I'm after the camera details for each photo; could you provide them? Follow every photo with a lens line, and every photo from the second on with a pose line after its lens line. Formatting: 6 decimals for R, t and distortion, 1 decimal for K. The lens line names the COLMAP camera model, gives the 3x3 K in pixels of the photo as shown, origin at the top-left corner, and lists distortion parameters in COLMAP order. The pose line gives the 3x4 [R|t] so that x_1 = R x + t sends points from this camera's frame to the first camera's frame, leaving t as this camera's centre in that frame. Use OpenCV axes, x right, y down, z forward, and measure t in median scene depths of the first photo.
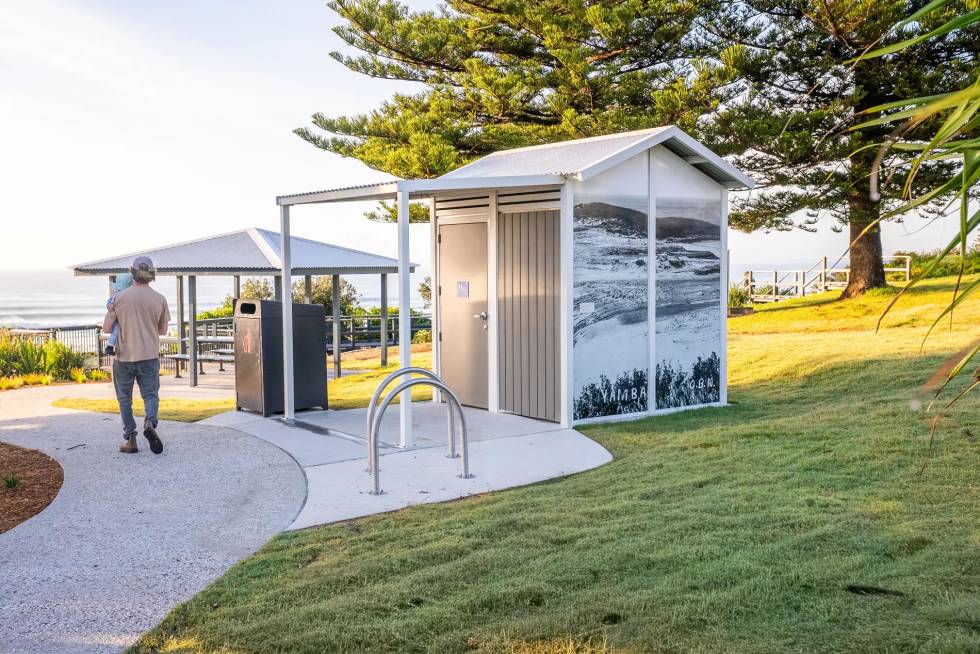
lens RADIAL K [[1042.9, 0, 485.5], [0, 1042.9, 314.6], [0, 0, 1]] dist [0.083461, 0.000000]
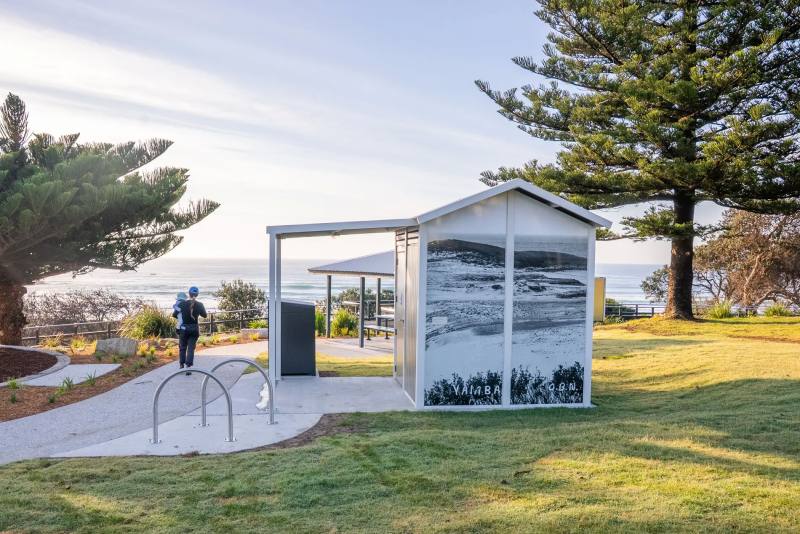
lens RADIAL K [[706.0, 0, 399.7], [0, 706.0, 286.6], [0, 0, 1]] dist [-0.102056, 0.057937]
pose [[0.868295, 0.042080, -0.494261, 0.443143], [-0.046227, 0.998924, 0.003836, -0.045684], [0.493890, 0.019517, 0.869305, 0.195698]]
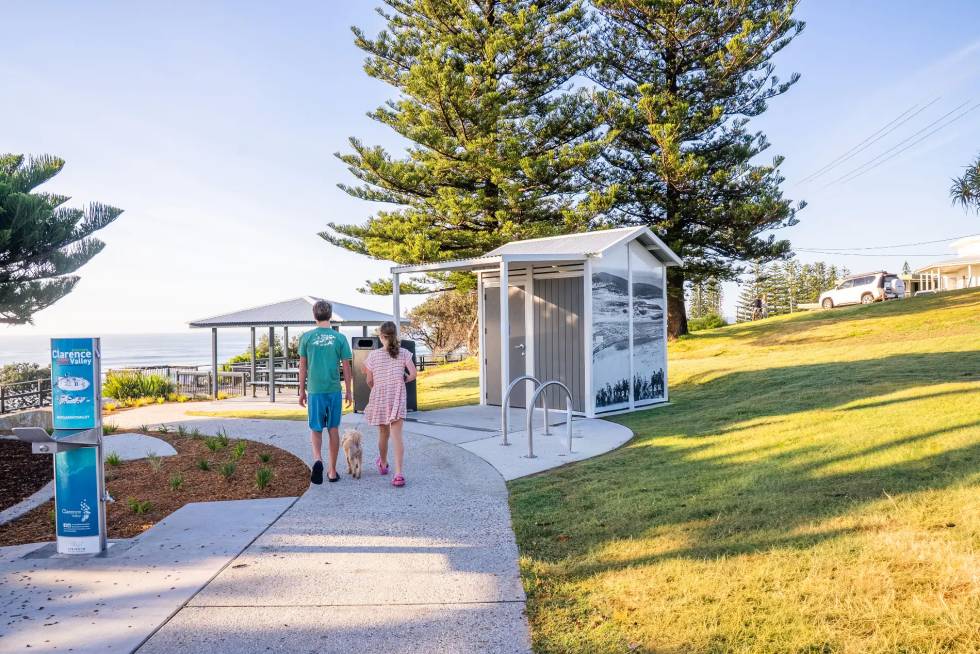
lens RADIAL K [[682.4, 0, 487.3], [0, 682.4, 325.2], [0, 0, 1]] dist [-0.099245, 0.056303]
pose [[0.987749, -0.005042, 0.155971, -0.206857], [0.013235, 0.998583, -0.051540, 0.020564], [-0.155490, 0.052973, 0.986416, 0.021060]]
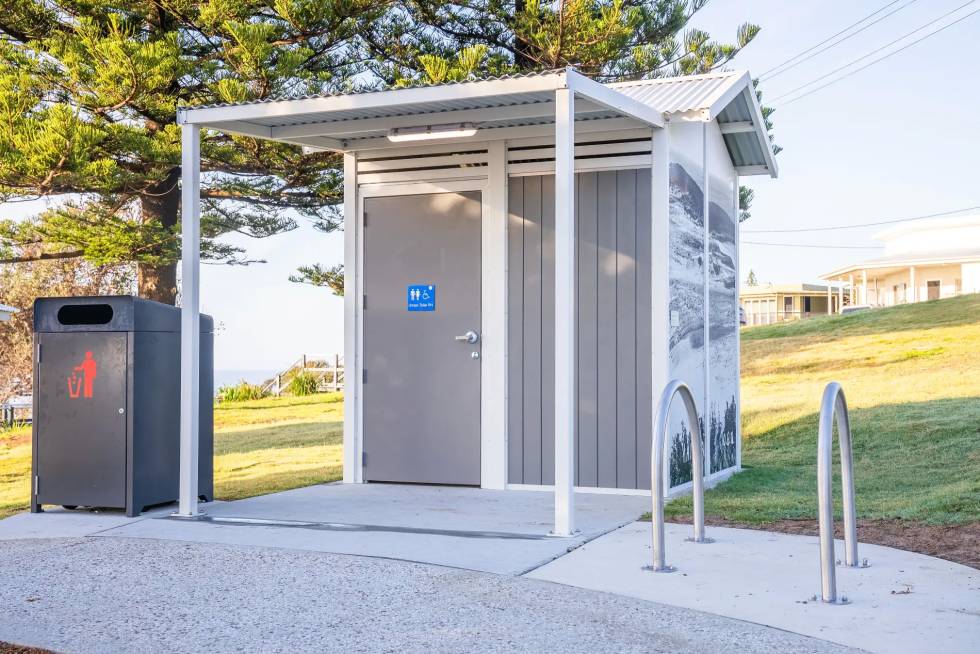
lens RADIAL K [[1210.8, 0, 479.7], [0, 1210.8, 326.1], [0, 0, 1]] dist [0.129973, 0.000000]
pose [[0.867580, 0.026307, 0.496602, -0.362144], [0.015847, 0.996630, -0.080481, 0.053606], [-0.497045, 0.077693, 0.864239, 0.358266]]
